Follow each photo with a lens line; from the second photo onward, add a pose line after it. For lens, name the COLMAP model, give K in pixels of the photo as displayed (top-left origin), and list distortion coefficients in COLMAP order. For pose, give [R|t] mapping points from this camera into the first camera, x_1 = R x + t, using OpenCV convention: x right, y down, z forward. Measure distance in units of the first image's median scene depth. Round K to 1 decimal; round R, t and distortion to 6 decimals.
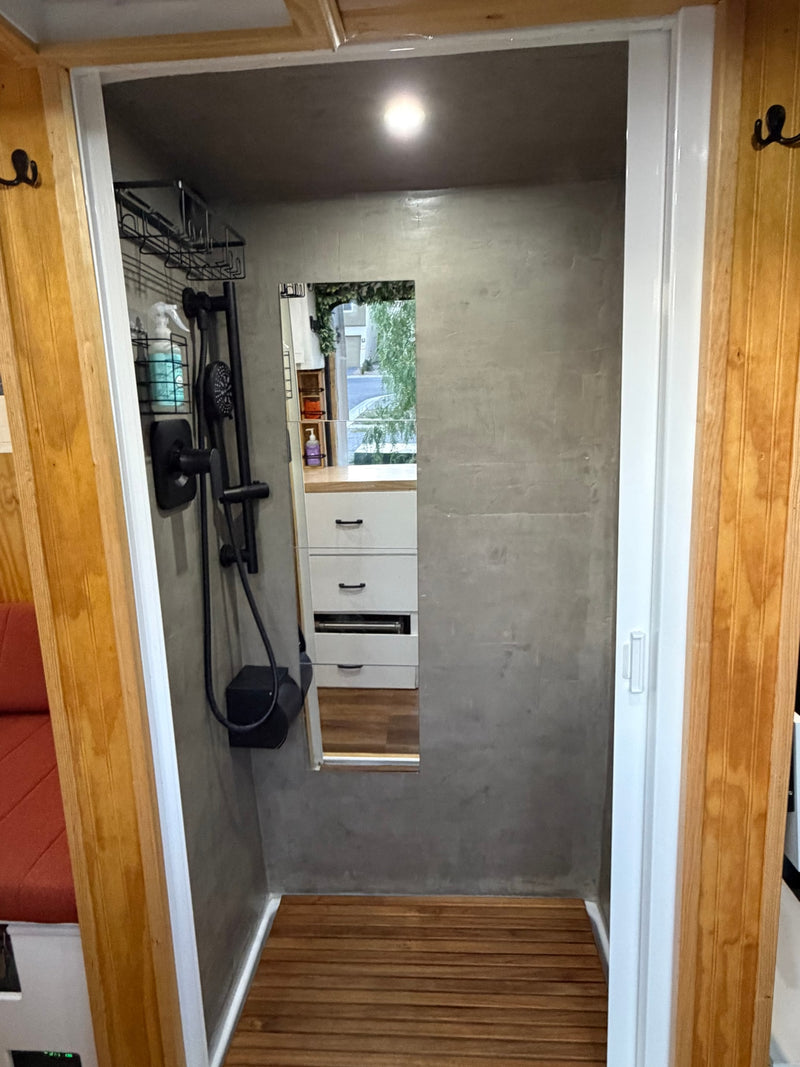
lens RADIAL K [[641.9, 0, 391.5], [0, 641.9, 523.9], [0, 0, 1]] dist [-0.004347, -0.000393]
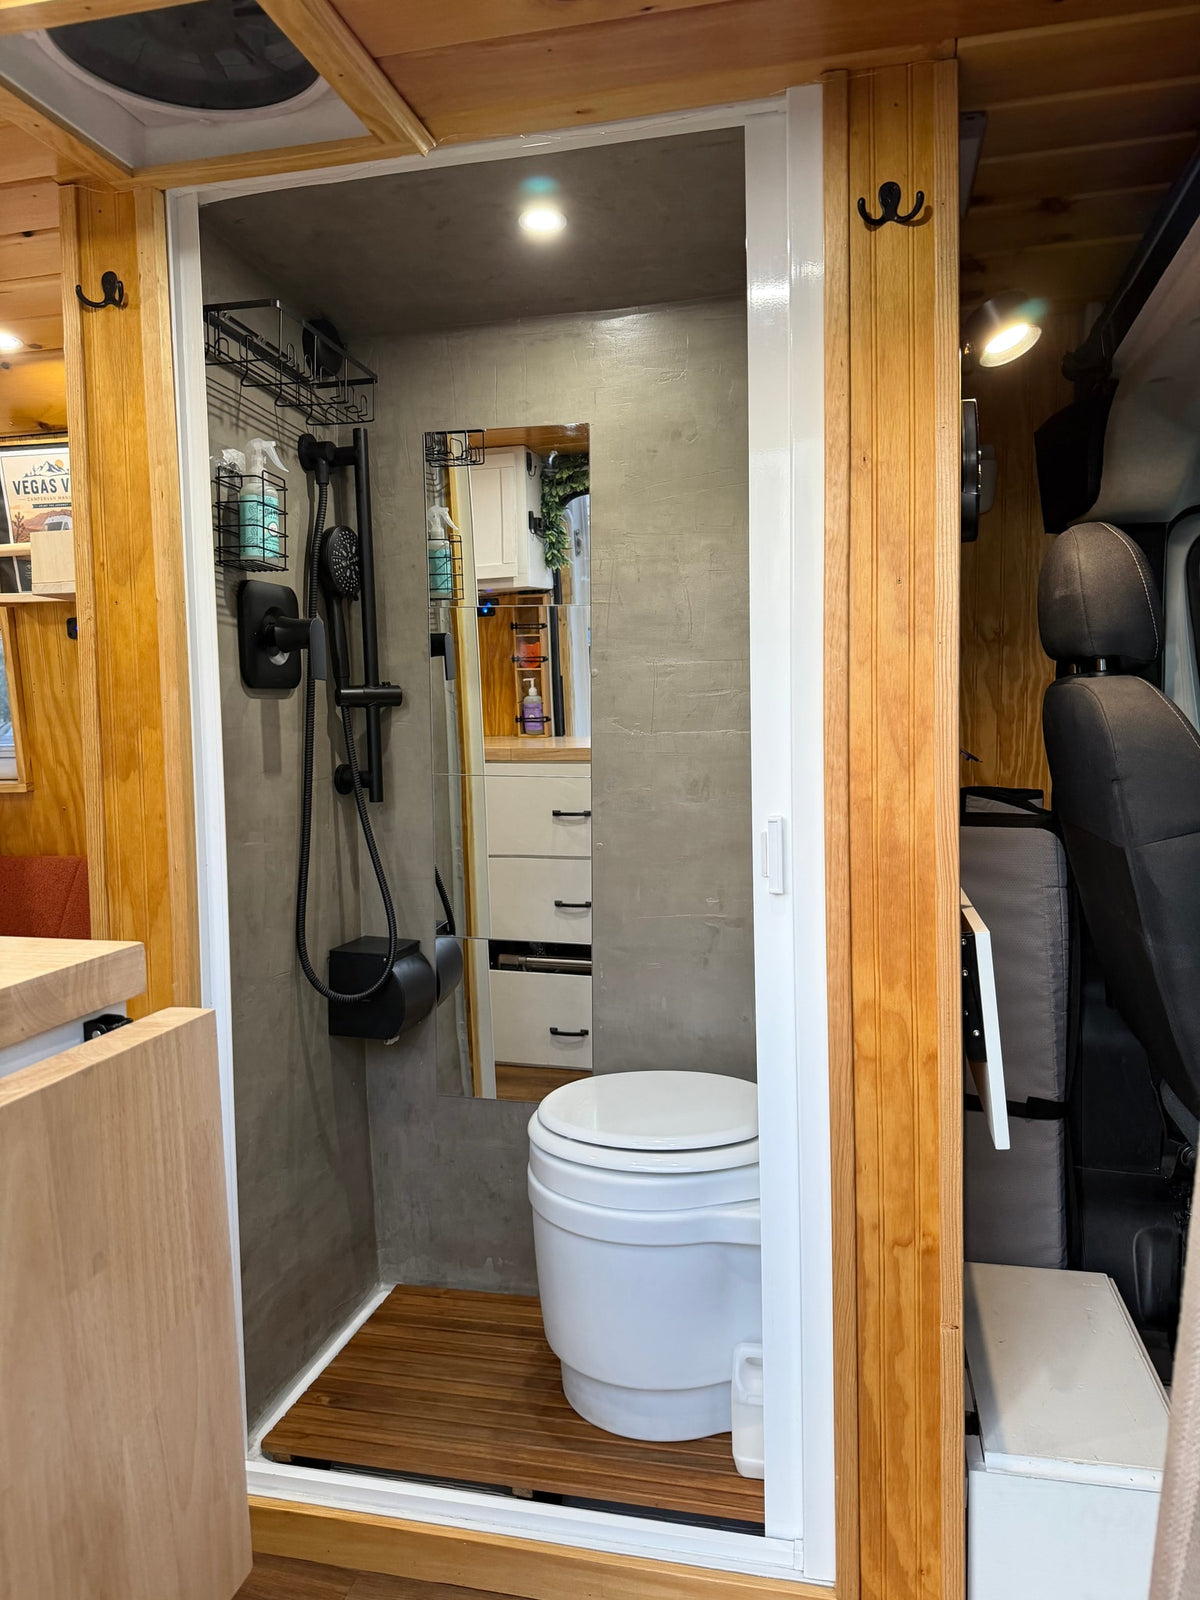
lens RADIAL K [[1123.1, 0, 600.0], [0, 1123.1, 800.0], [0, 0, 1]] dist [0.068505, -0.121679]
pose [[0.987309, 0.029064, -0.156126, 0.369381], [-0.047122, 0.992450, -0.113238, 0.306780], [0.151656, 0.119158, 0.981225, -0.391262]]
